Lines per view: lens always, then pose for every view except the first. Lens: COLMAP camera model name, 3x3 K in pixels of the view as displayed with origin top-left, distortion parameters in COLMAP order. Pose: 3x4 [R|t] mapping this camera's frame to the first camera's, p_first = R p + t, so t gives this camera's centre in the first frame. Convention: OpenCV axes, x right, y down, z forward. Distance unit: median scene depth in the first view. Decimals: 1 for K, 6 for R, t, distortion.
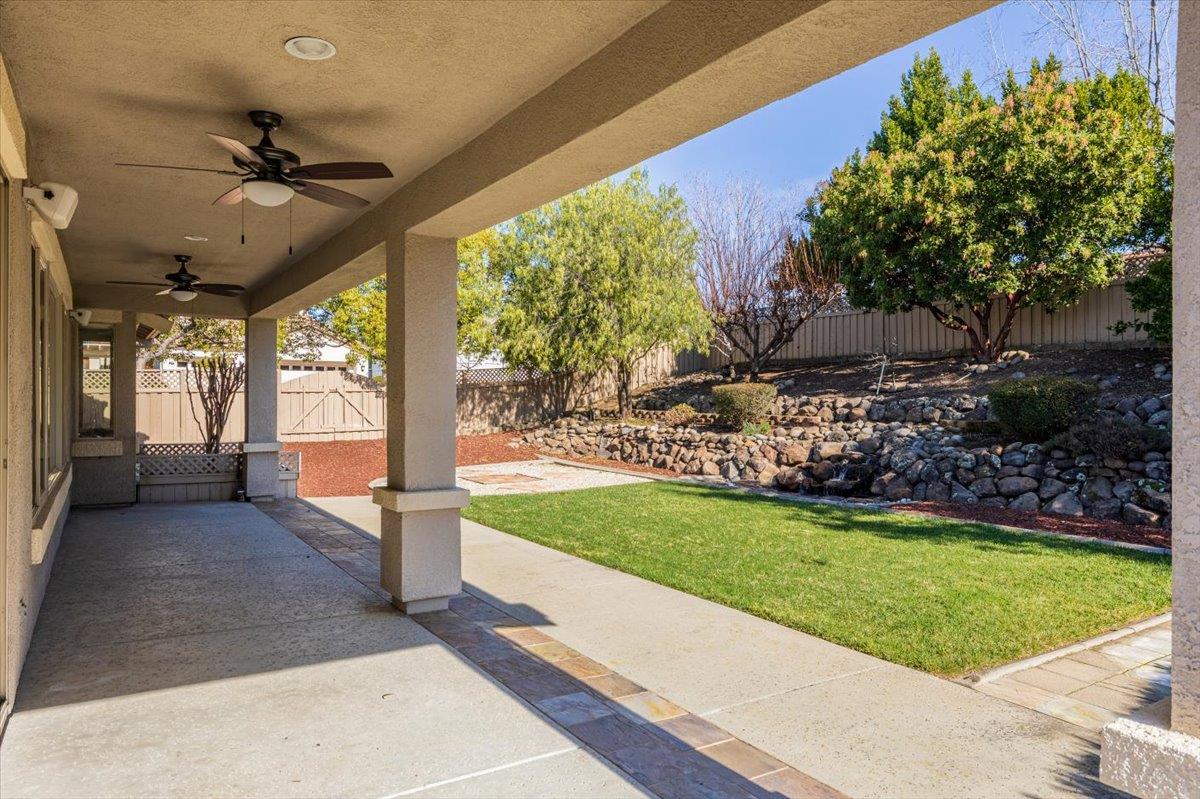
lens RADIAL K [[765.5, 0, 579.9], [0, 765.5, 406.6], [0, 0, 1]] dist [0.001665, 0.000571]
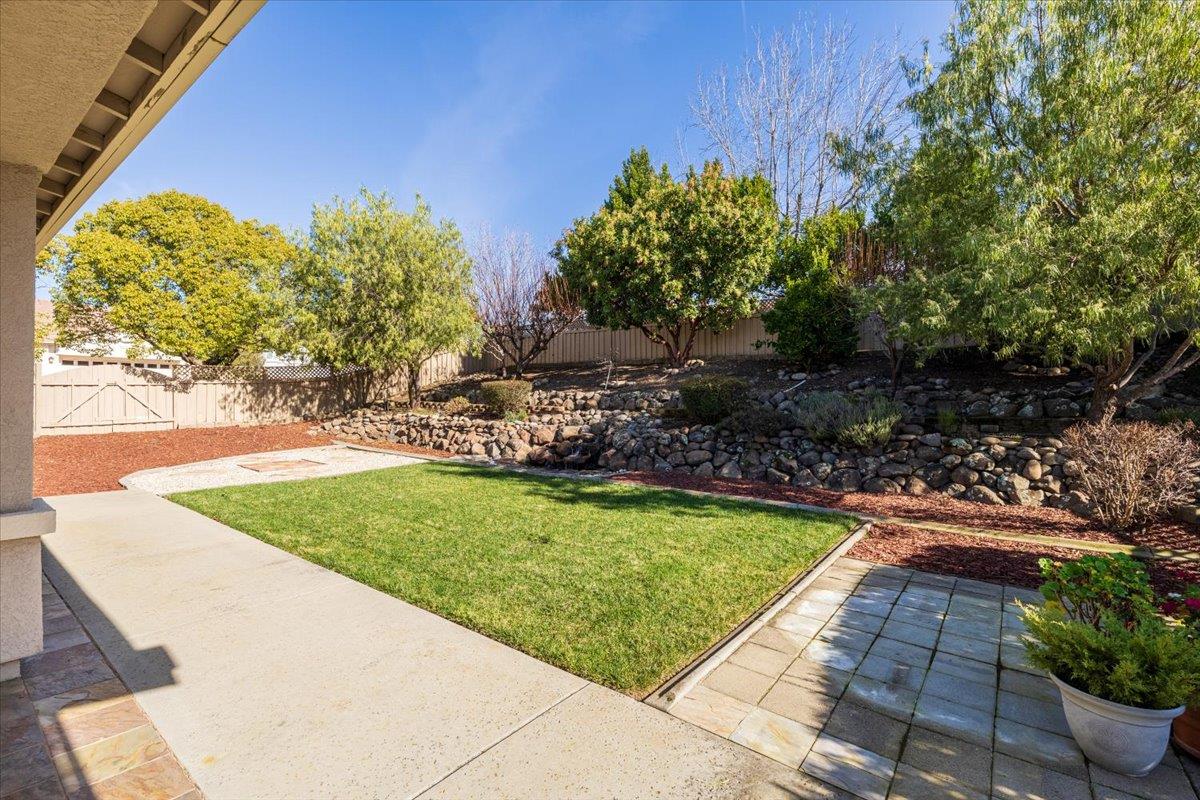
lens RADIAL K [[536.0, 0, 600.0], [0, 536.0, 400.0], [0, 0, 1]] dist [0.000172, 0.000087]
pose [[0.940952, -0.002718, 0.338528, 0.064632], [0.002300, 0.999996, 0.001636, 0.000982], [-0.338531, -0.000761, 0.940955, 0.124687]]
